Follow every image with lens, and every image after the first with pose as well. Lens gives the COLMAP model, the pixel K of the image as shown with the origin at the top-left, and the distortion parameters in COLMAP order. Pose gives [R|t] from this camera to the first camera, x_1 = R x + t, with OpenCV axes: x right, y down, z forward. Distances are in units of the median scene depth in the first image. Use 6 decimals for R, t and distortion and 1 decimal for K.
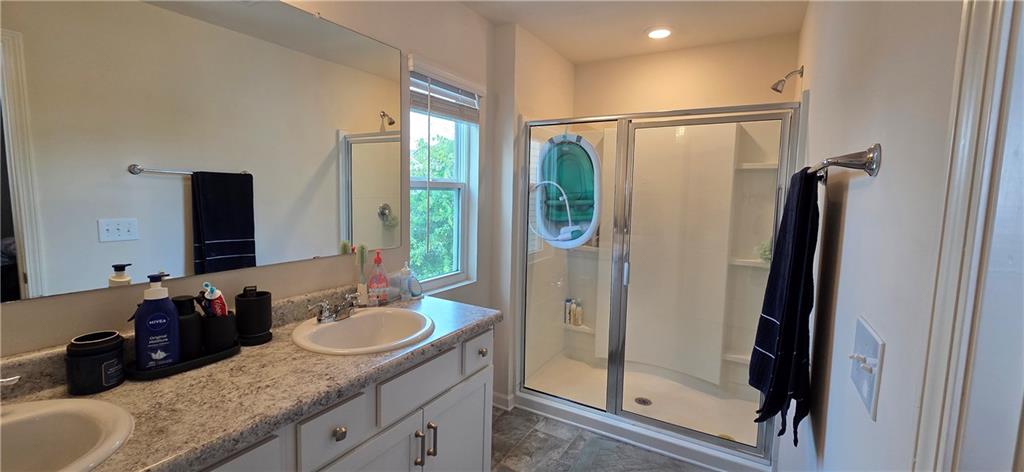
lens RADIAL K [[419.0, 0, 506.6], [0, 419.0, 229.9], [0, 0, 1]] dist [0.002781, 0.000159]
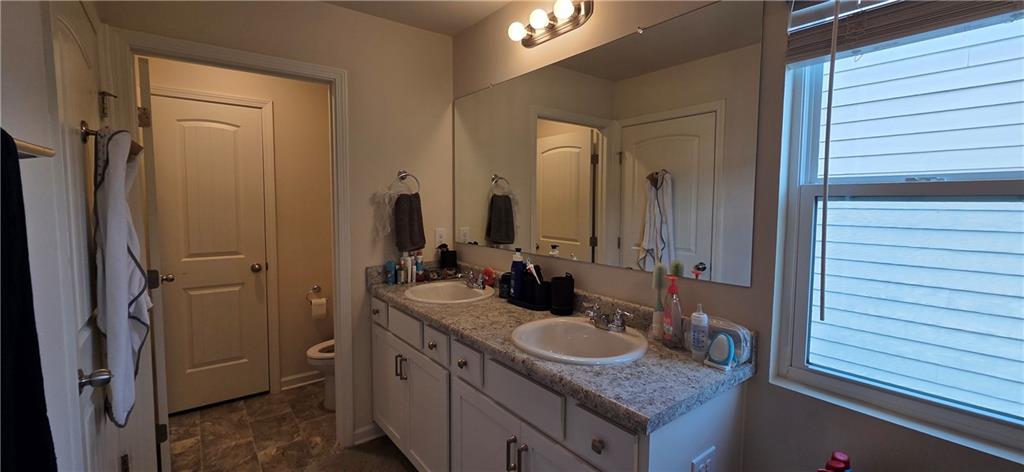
lens RADIAL K [[419.0, 0, 506.6], [0, 419.0, 229.9], [0, 0, 1]] dist [0.002781, 0.000159]
pose [[-0.363048, 0.040342, -0.930897, 0.788554], [-0.103417, 0.991145, 0.083285, -0.105381], [0.926013, 0.126507, -0.355662, 1.411847]]
